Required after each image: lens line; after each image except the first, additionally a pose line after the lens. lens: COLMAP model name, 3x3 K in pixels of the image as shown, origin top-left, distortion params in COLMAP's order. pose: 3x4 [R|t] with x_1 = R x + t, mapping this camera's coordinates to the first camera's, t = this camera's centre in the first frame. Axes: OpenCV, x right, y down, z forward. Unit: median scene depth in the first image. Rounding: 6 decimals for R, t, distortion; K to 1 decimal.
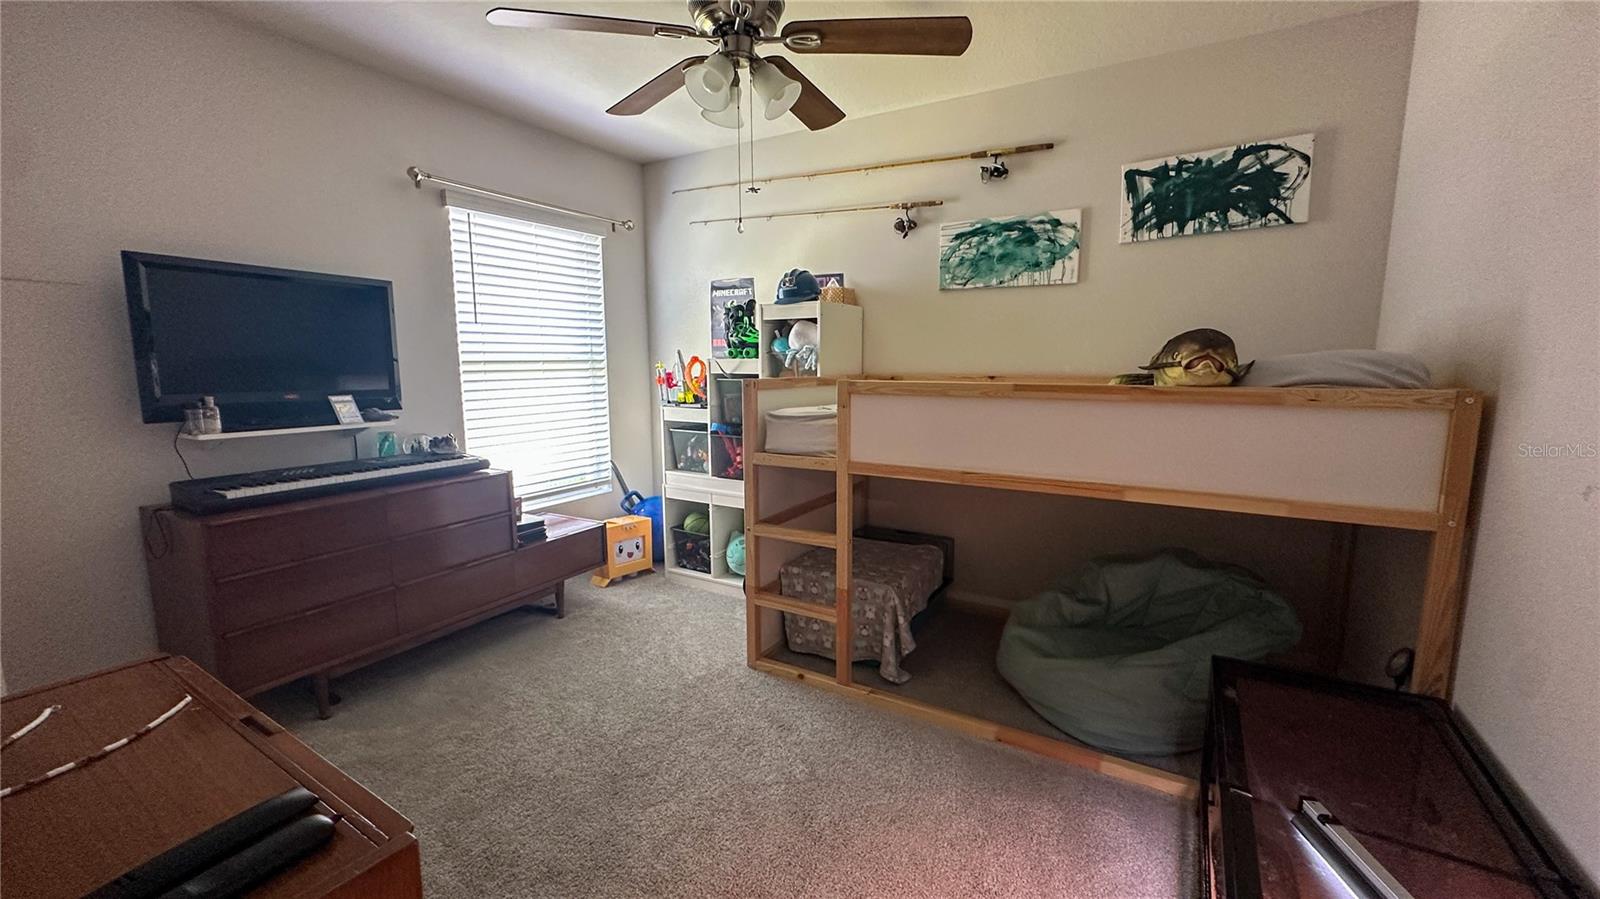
lens RADIAL K [[637.9, 0, 796.1], [0, 637.9, 447.4], [0, 0, 1]] dist [0.000095, 0.000123]
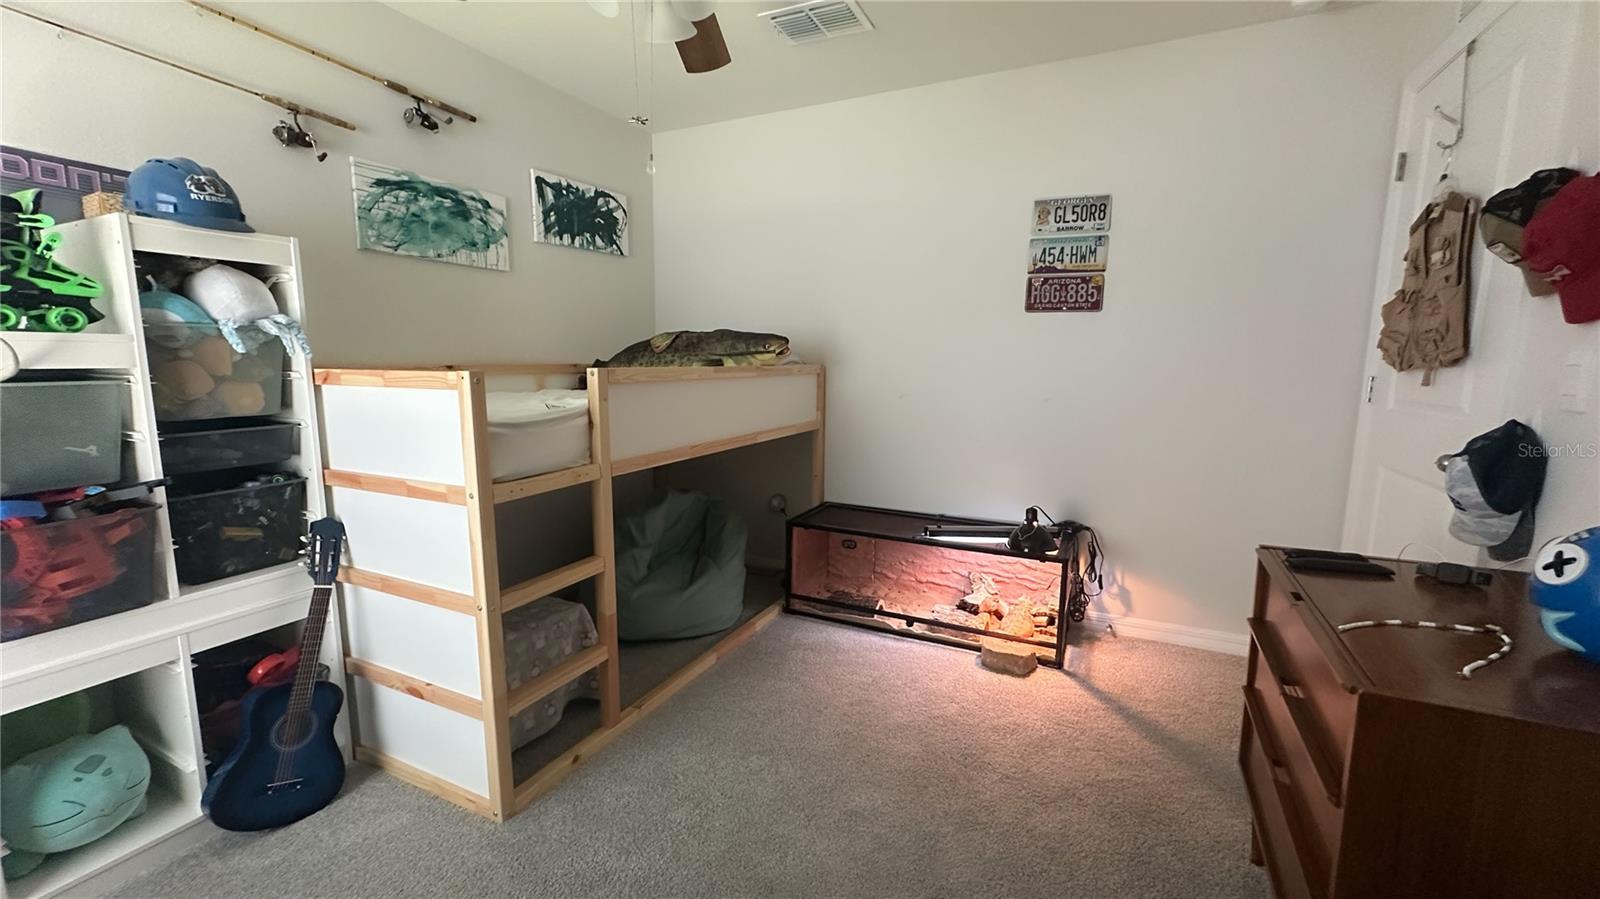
lens RADIAL K [[637.9, 0, 800.8], [0, 637.9, 447.4], [0, 0, 1]] dist [0.000095, 0.000123]
pose [[-0.088608, -0.141076, 0.986026, -0.633541], [0.128487, 0.980030, 0.151764, -0.078159], [-0.987745, 0.140139, -0.068712, 0.649575]]
